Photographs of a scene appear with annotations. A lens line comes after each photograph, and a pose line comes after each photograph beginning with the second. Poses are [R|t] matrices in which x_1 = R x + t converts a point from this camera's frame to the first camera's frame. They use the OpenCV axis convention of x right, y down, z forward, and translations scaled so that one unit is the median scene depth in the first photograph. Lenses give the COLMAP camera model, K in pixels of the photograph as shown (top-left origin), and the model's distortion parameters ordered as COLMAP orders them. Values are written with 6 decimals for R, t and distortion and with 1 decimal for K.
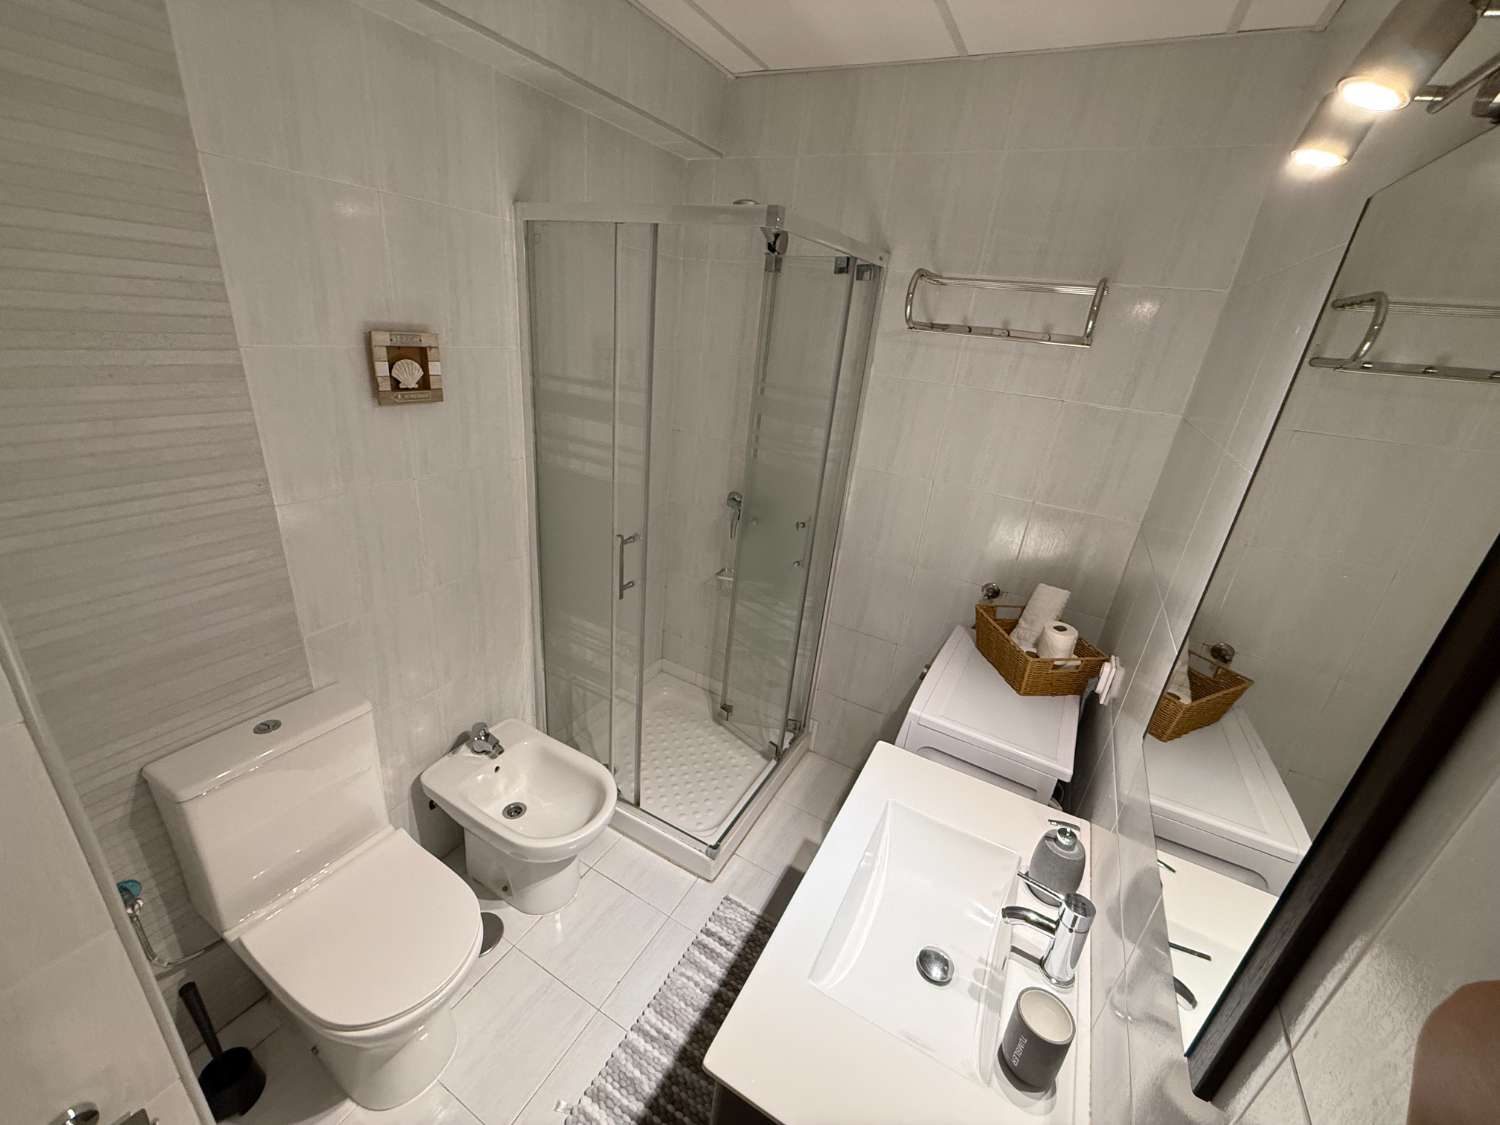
lens RADIAL K [[597.1, 0, 745.1], [0, 597.1, 563.5], [0, 0, 1]] dist [-0.000040, -0.000352]
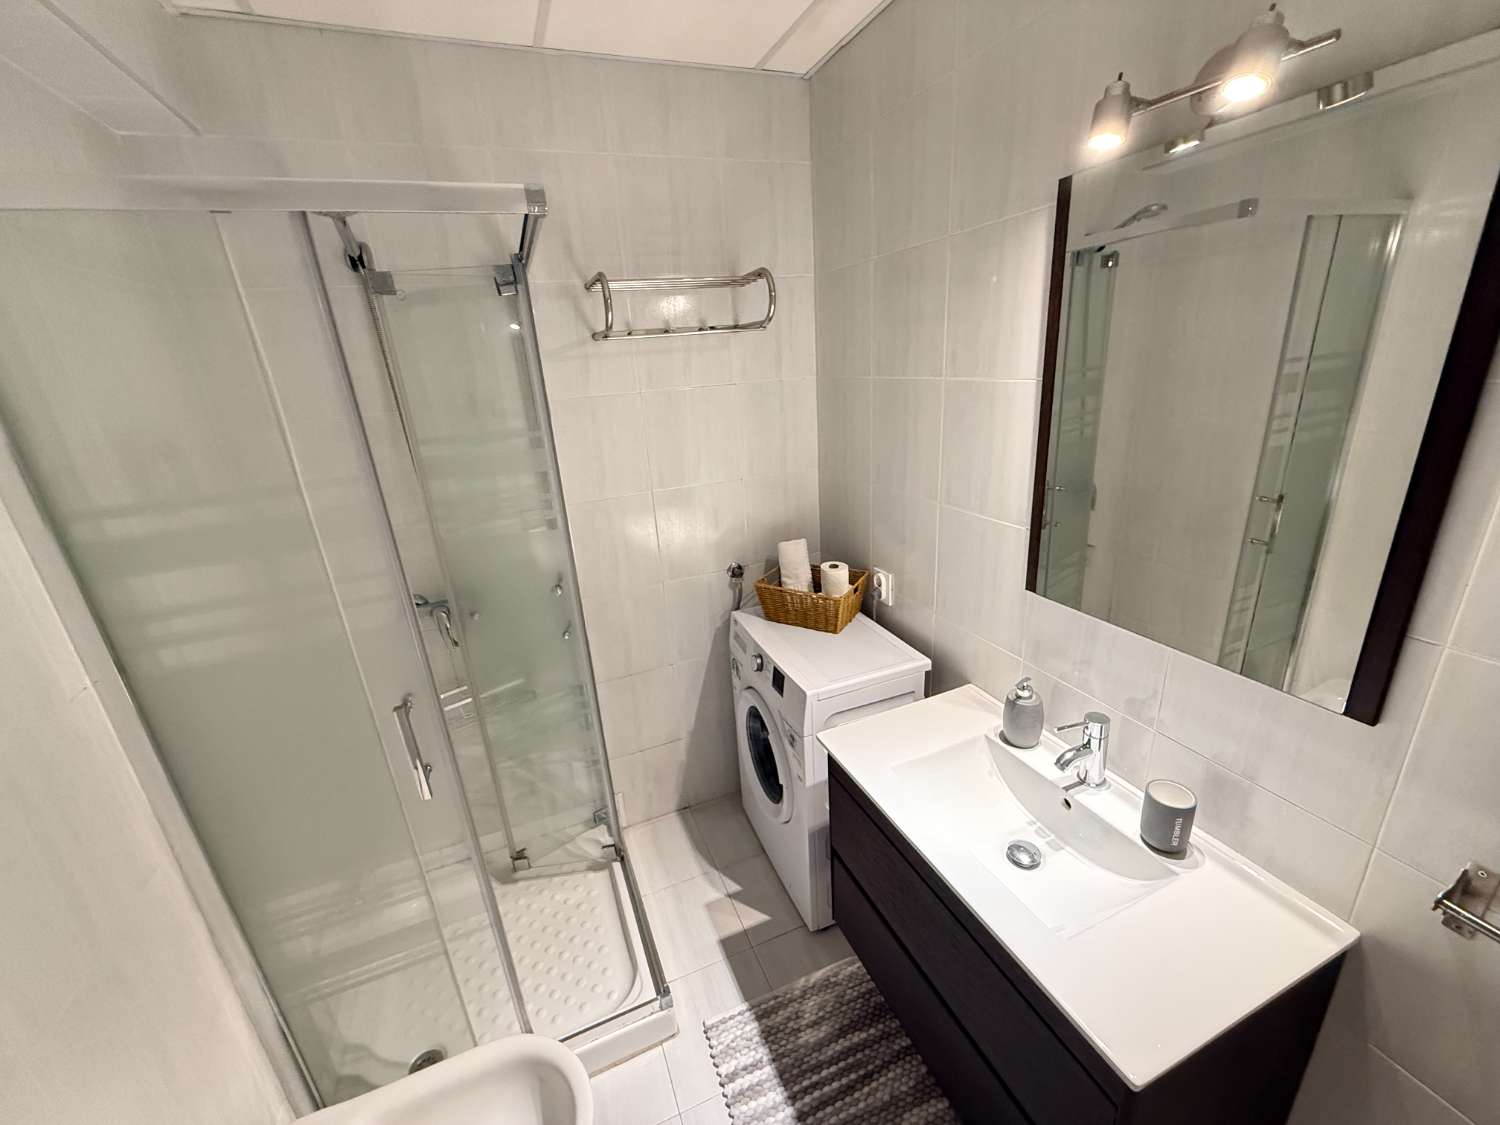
lens RADIAL K [[597.1, 0, 745.1], [0, 597.1, 563.5], [0, 0, 1]] dist [-0.000040, -0.000352]
pose [[0.619537, -0.382594, 0.685416, -0.330843], [0.415097, 0.900783, 0.127610, -0.103421], [-0.666234, 0.205455, 0.716882, 0.257059]]
